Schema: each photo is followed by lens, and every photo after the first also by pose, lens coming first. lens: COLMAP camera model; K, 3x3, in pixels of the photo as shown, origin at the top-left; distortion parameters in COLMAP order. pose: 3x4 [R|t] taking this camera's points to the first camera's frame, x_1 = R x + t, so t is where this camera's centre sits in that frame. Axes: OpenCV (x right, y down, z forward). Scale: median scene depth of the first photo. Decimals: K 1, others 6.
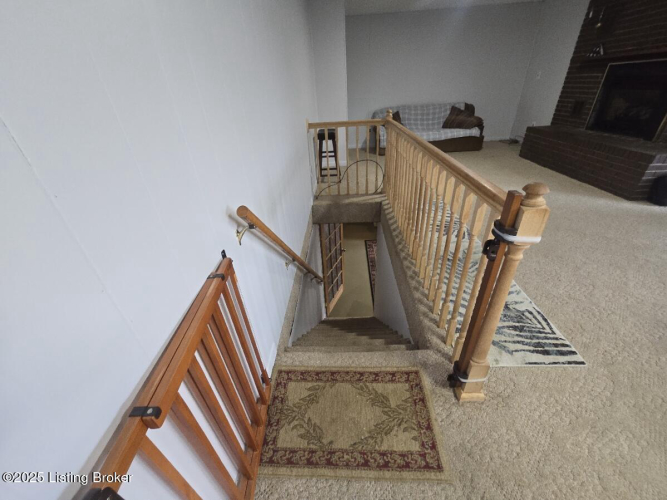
lens RADIAL K [[274.2, 0, 330.1], [0, 274.2, 261.2], [0, 0, 1]] dist [-0.008792, 0.003023]
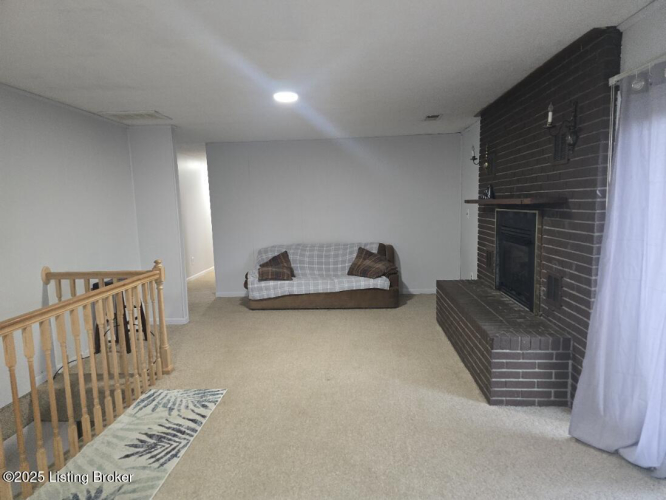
lens RADIAL K [[449.6, 0, 330.5], [0, 449.6, 252.3], [0, 0, 1]] dist [0.045459, -0.013336]
pose [[0.999031, 0.034652, -0.027120, 0.400742], [-0.043092, 0.895214, -0.443547, -0.032295], [0.008909, 0.444286, 0.895841, -0.046242]]
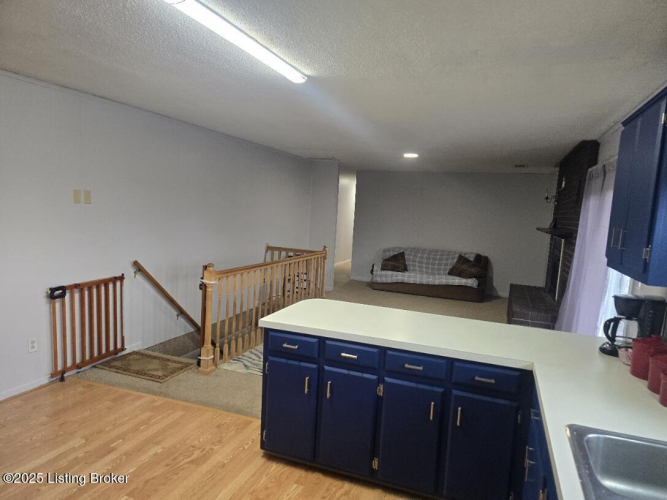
lens RADIAL K [[450.3, 0, 320.2], [0, 450.3, 270.0], [0, 0, 1]] dist [0.045459, -0.013336]
pose [[0.935936, 0.155438, -0.316010, 0.493228], [-0.272998, 0.887094, -0.372205, 0.185138], [0.222476, 0.434630, 0.872698, -0.435885]]
